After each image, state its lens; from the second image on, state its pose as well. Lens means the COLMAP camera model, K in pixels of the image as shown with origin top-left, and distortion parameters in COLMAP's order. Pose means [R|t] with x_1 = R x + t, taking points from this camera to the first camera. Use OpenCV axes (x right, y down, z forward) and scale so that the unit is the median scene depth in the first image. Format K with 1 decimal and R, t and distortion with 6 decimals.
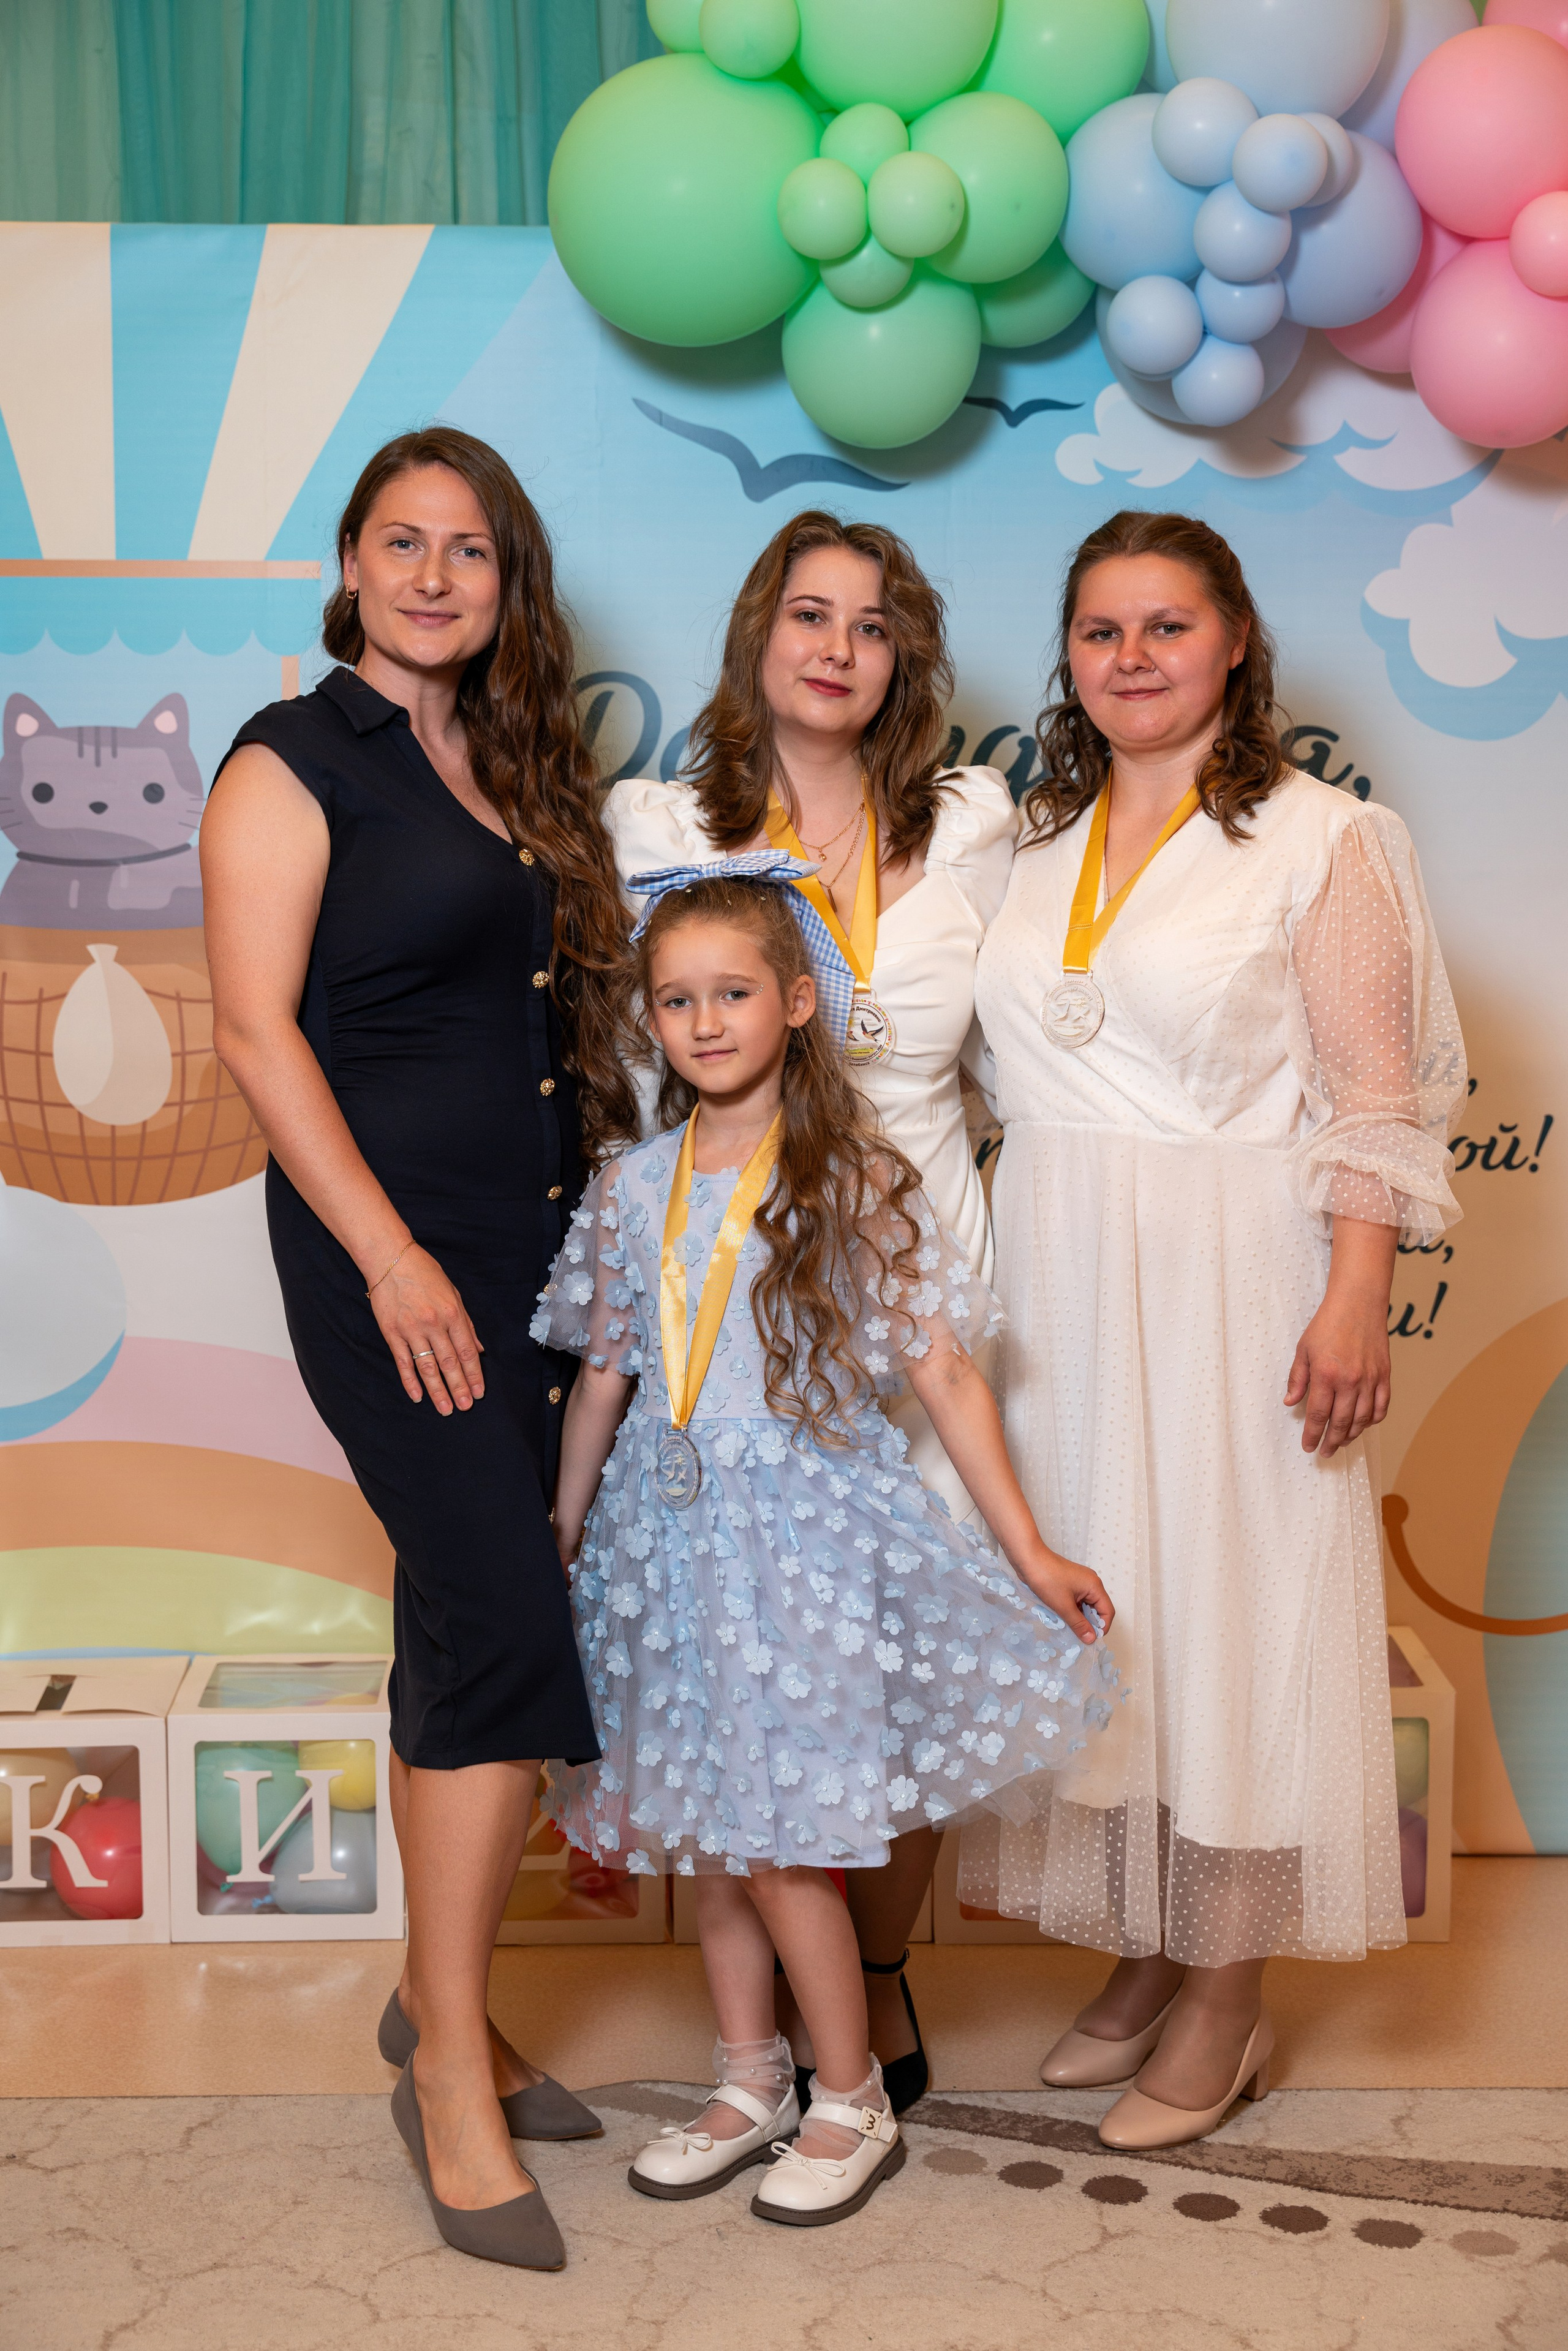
lens RADIAL K [[3279.6, 0, 751.6], [0, 3279.6, 1171.7], [0, 0, 1]] dist [0.004819, 0.104304]
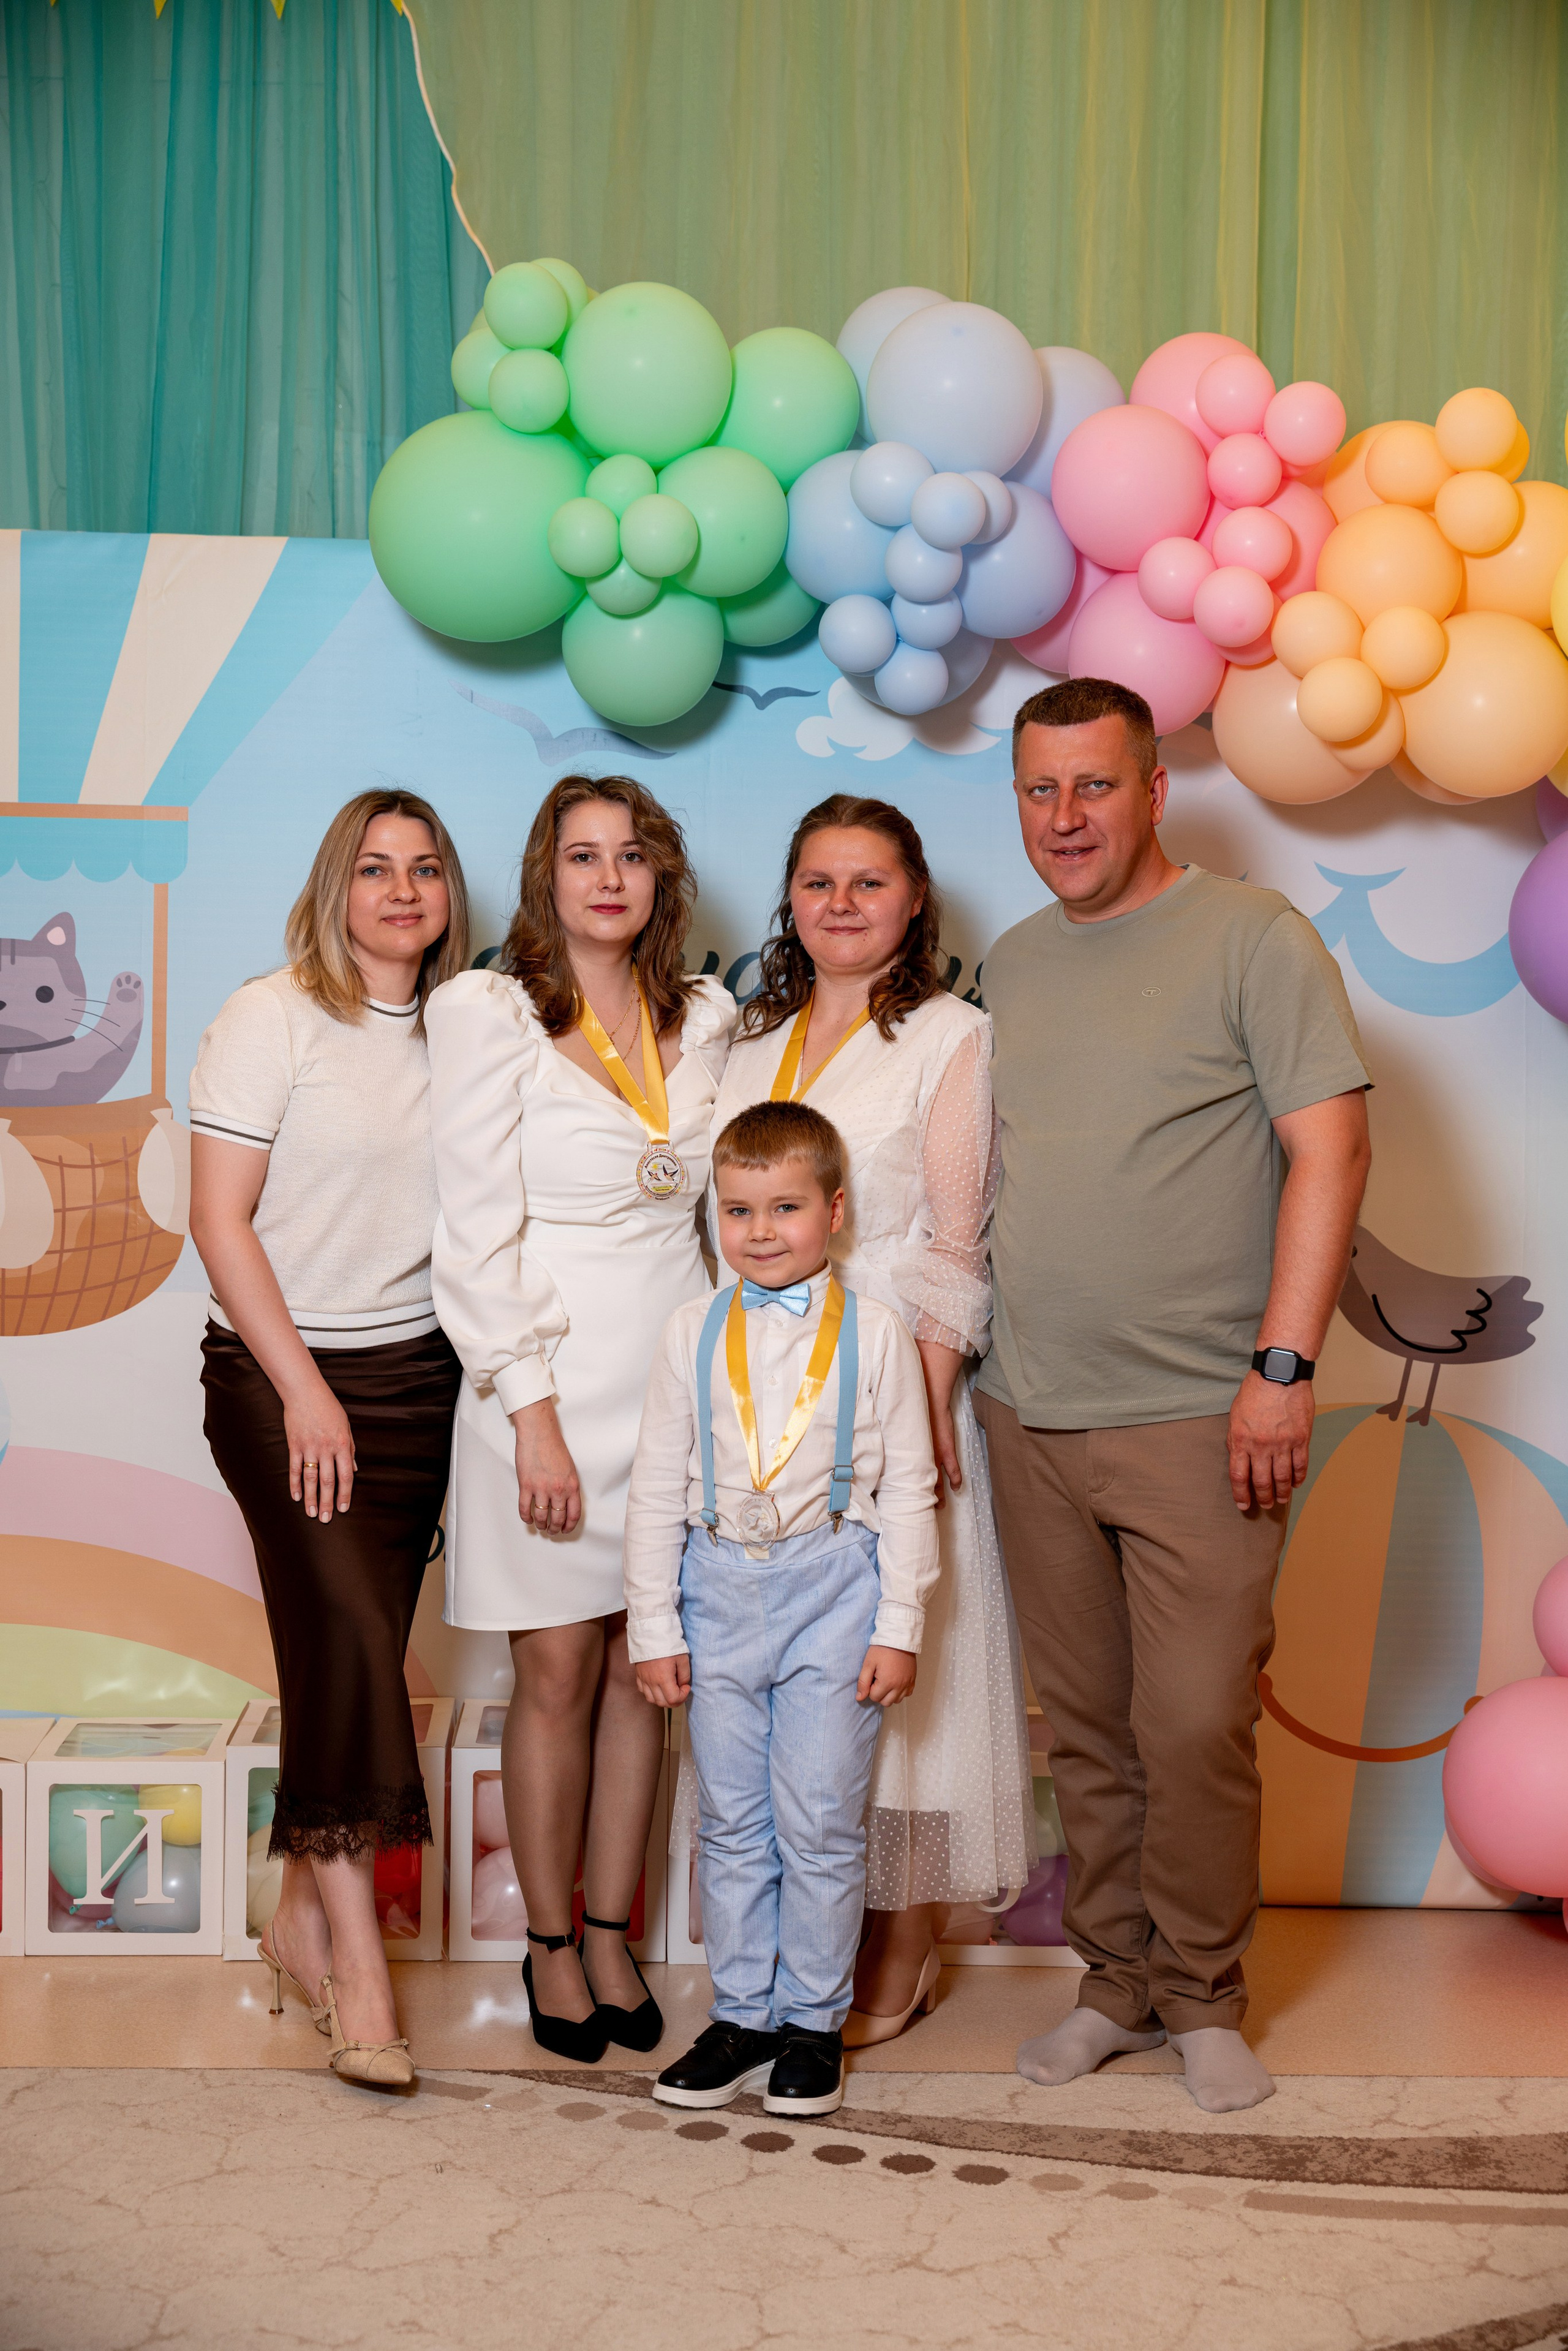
lens RADIAL K [[3088.5, 0, 801.1], [0, 3088.5, 1181.6], [0, 0, 1]] dist [0.021506, 0.015497]
pose [[0.999667, 0.017598, 0.018887, 0.081826], [-0.016436, 0.998062, -0.060015, 0.018701], [-0.019906, 0.059684, 0.998019, -0.148983]]
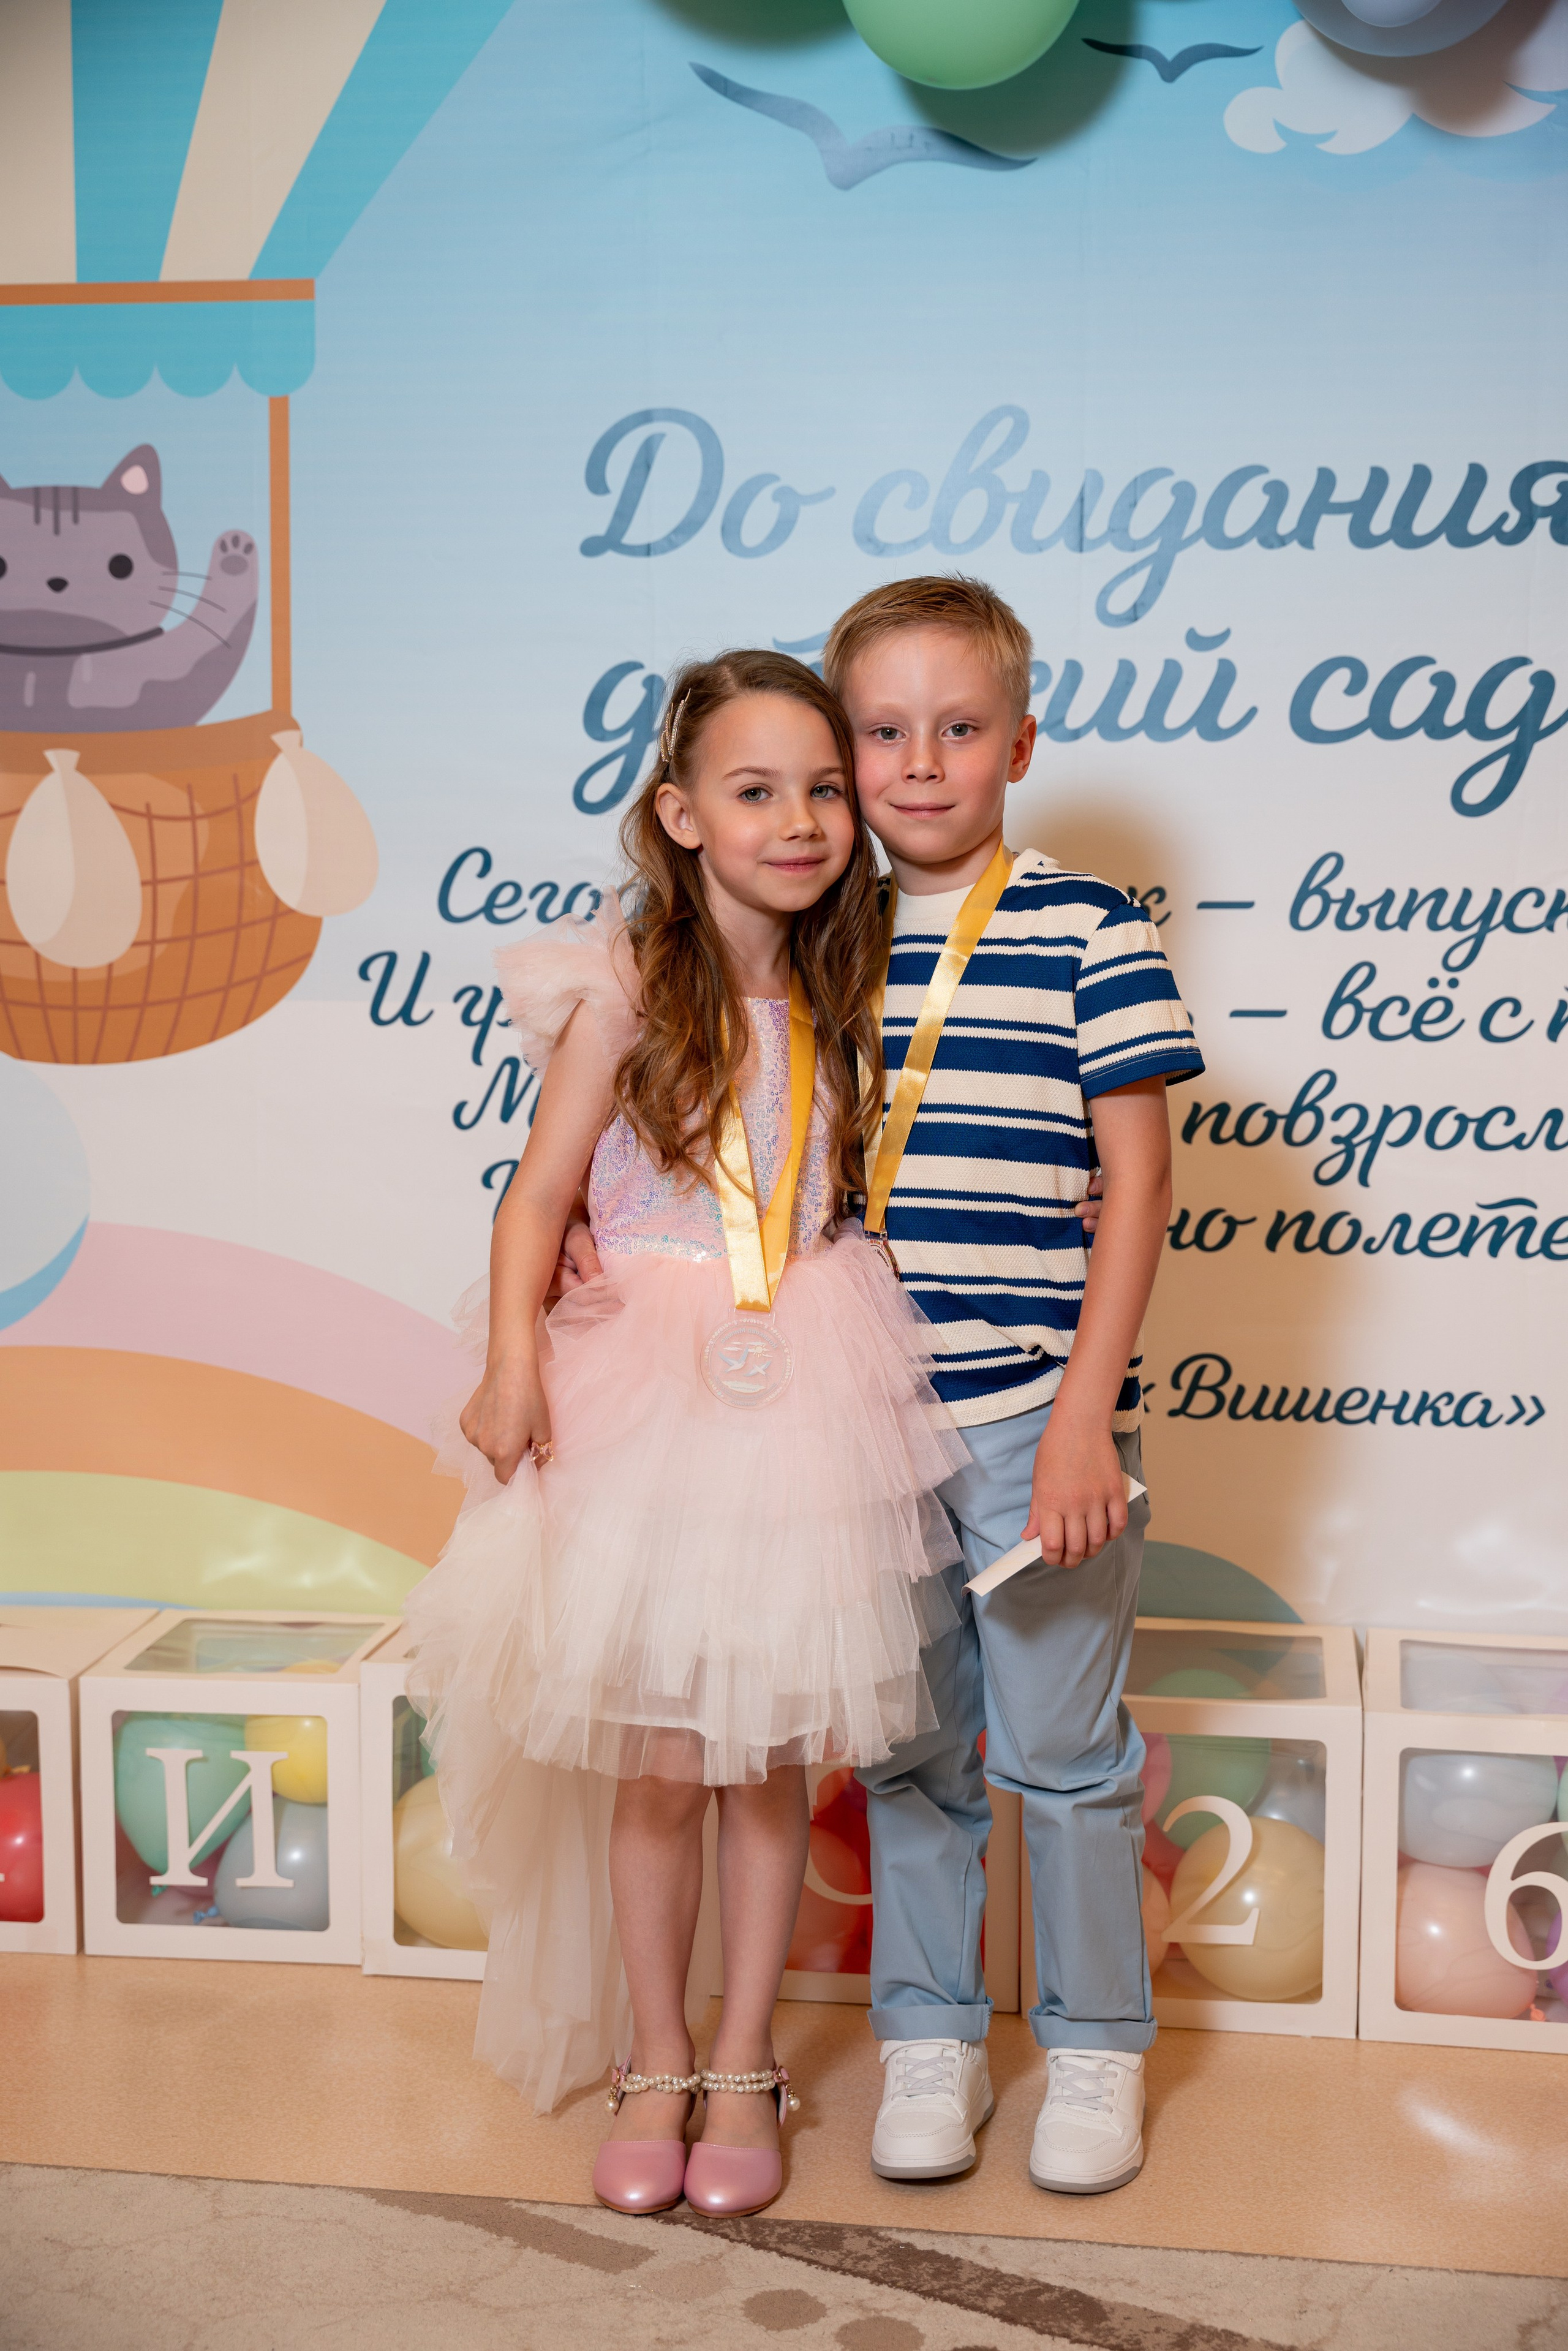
lens RADIAL K [[3069.3, 0, 832.7], [0, 3069.3, 1184.1], [0, 0, 1]] dist [0.042860, -0.023908]
pose [[0.984227, 0.020882, -0.175675, 0.146050], [-0.022324, 0.999731, -0.006233, 0.045080], [0.175497, 0.010057, 0.984429, 0.285697]]
